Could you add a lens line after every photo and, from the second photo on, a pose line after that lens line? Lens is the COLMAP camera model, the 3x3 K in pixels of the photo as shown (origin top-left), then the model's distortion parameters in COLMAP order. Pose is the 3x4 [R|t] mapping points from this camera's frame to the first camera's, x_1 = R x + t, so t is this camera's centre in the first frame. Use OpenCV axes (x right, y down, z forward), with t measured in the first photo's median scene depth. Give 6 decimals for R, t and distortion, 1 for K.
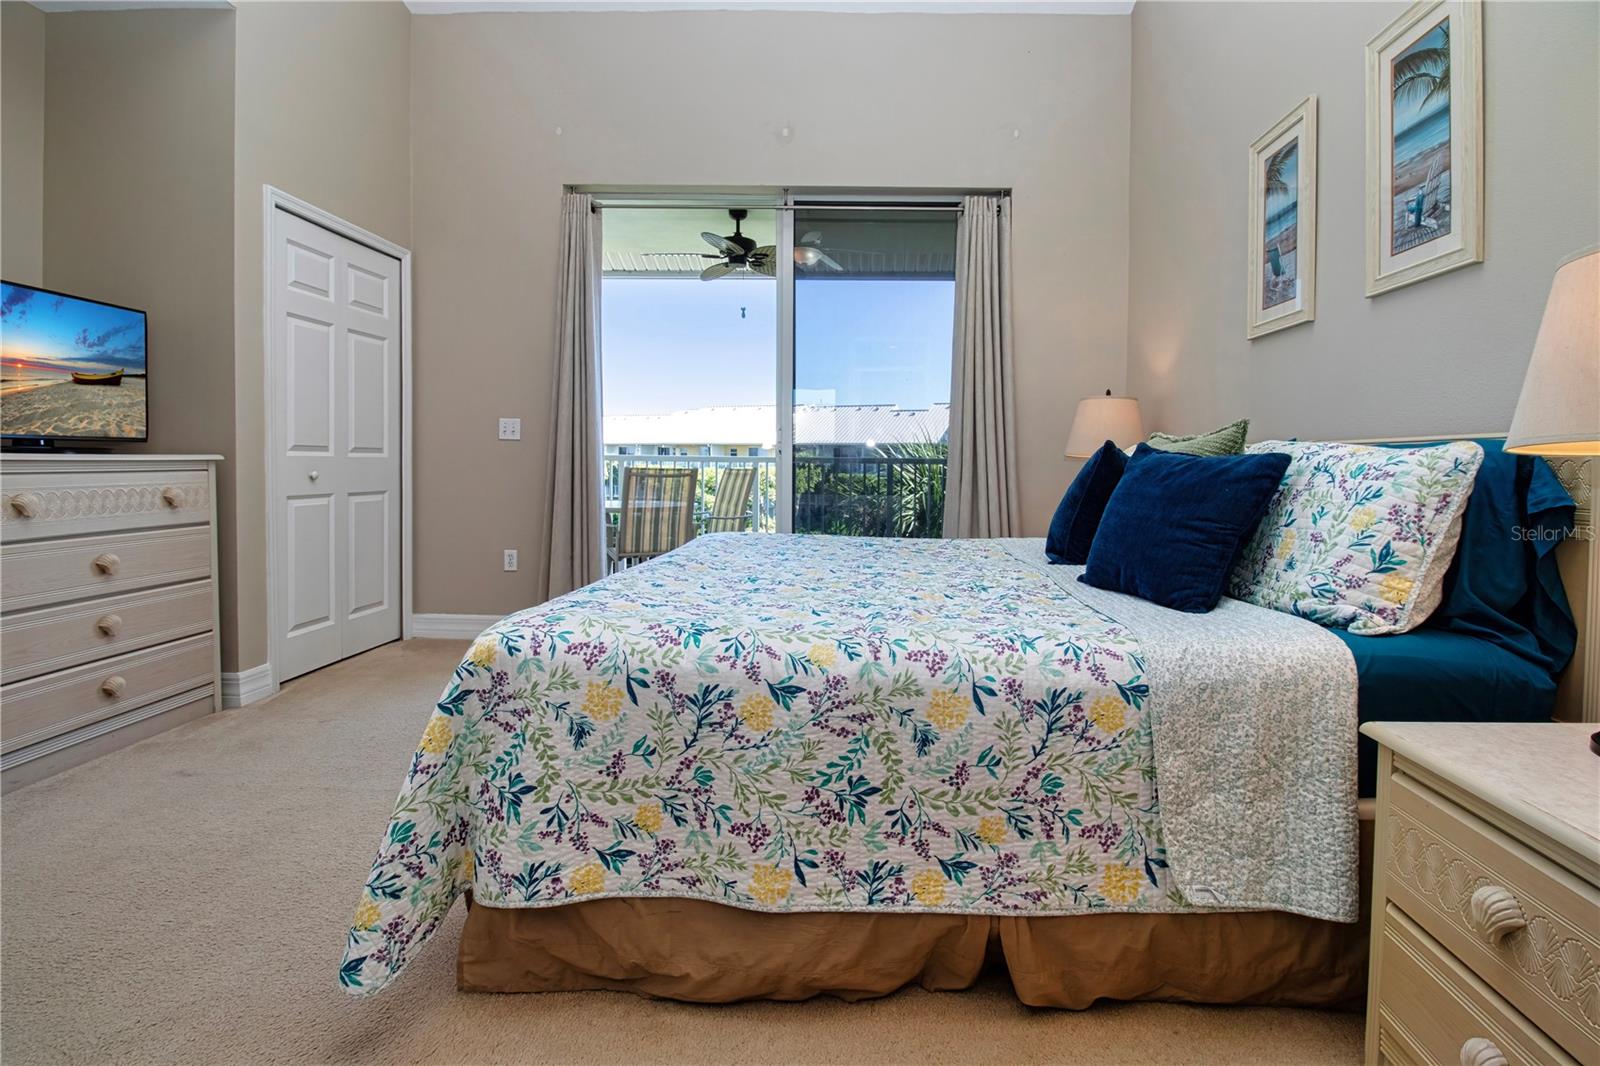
lens RADIAL K [[796.8, 0, 845.5], [0, 796.8, 490.8], [0, 0, 1]] dist [-0.011296, -0.009068]
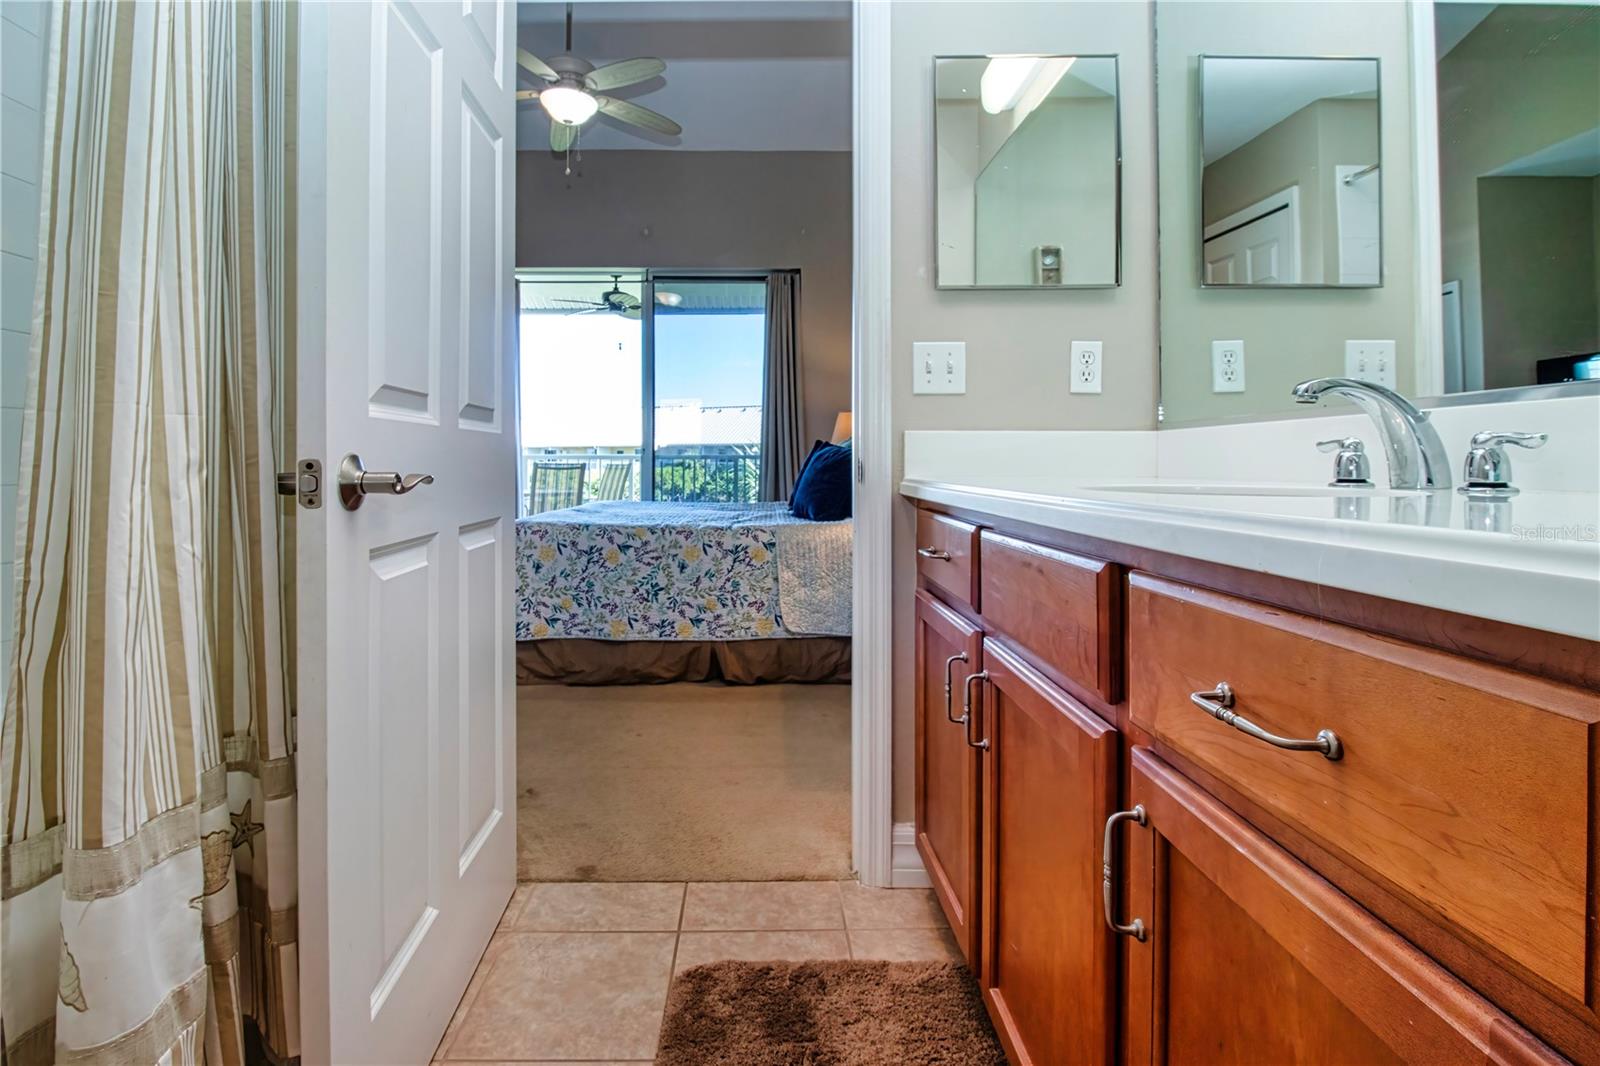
lens RADIAL K [[796.8, 0, 756.4], [0, 796.8, 446.1], [0, 0, 1]] dist [-0.011296, -0.009068]
pose [[0.999550, -0.008252, 0.028837, 0.247008], [0.009796, 0.998502, -0.053830, 0.078600], [-0.028350, 0.054088, 0.998134, -1.379451]]
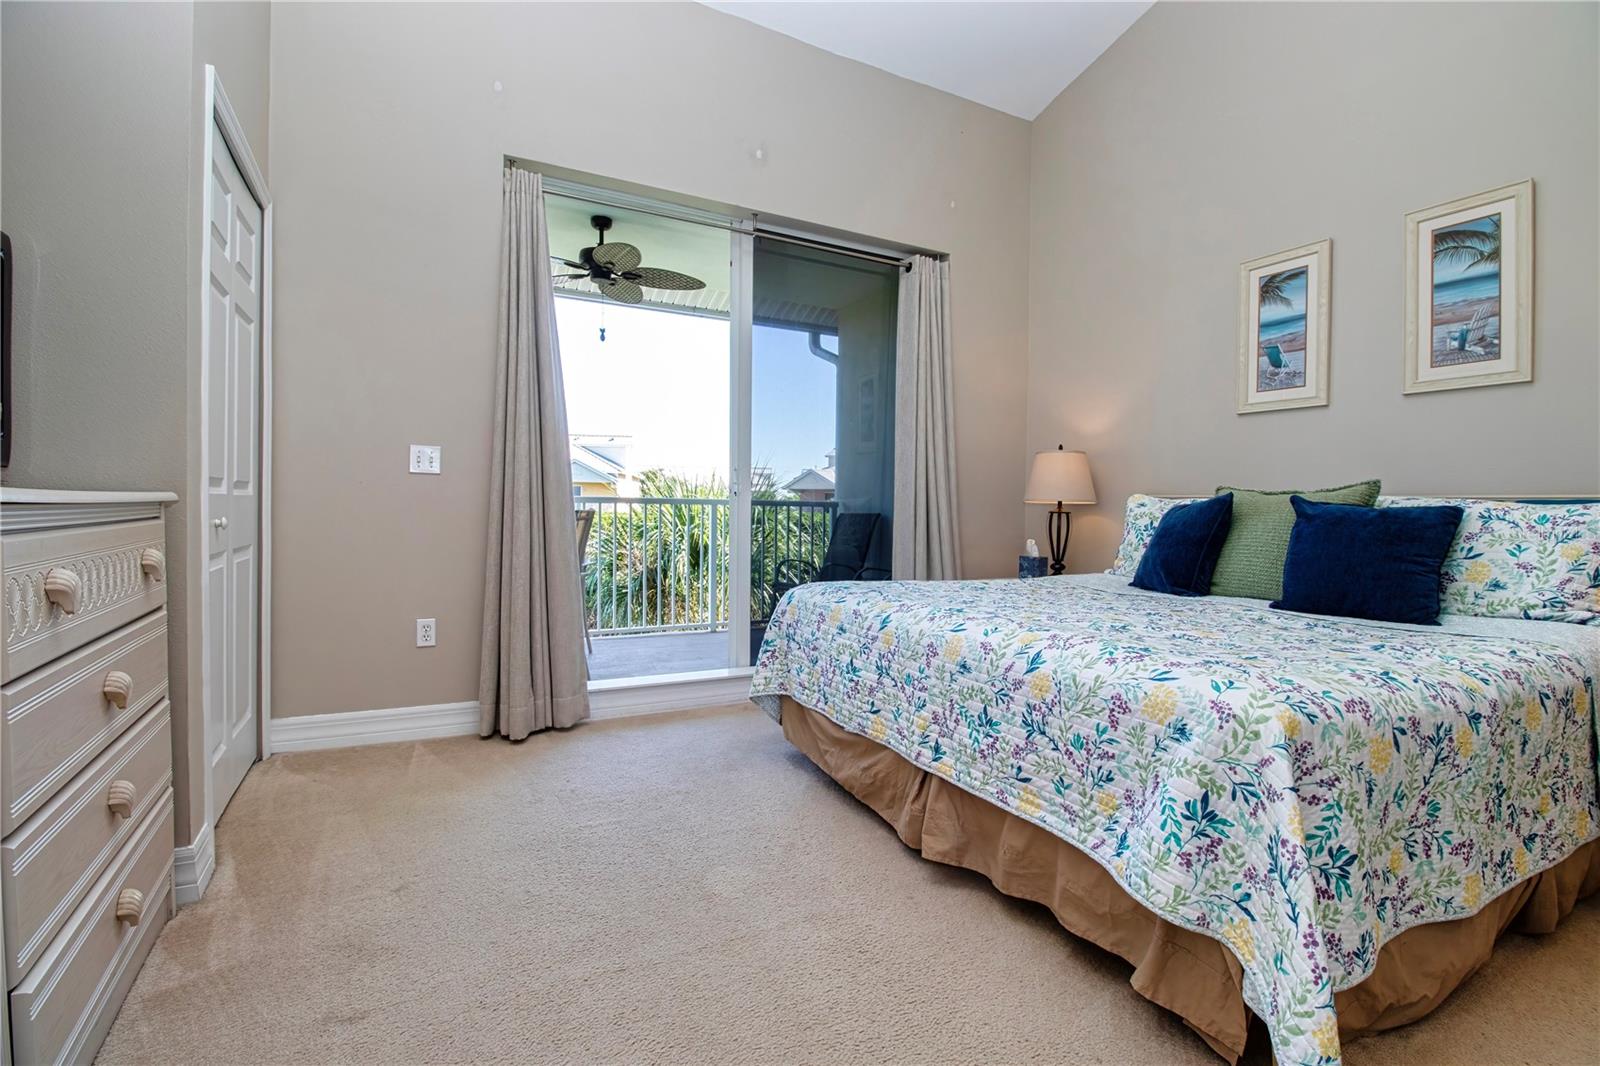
lens RADIAL K [[774.5, 0, 825.7], [0, 774.5, 527.5], [0, 0, 1]] dist [-0.014855, -0.002422]
pose [[0.863393, -0.010801, 0.504416, -1.383330], [0.010774, 0.999938, 0.002970, -0.033185], [-0.504417, 0.002870, 0.863456, 0.510505]]
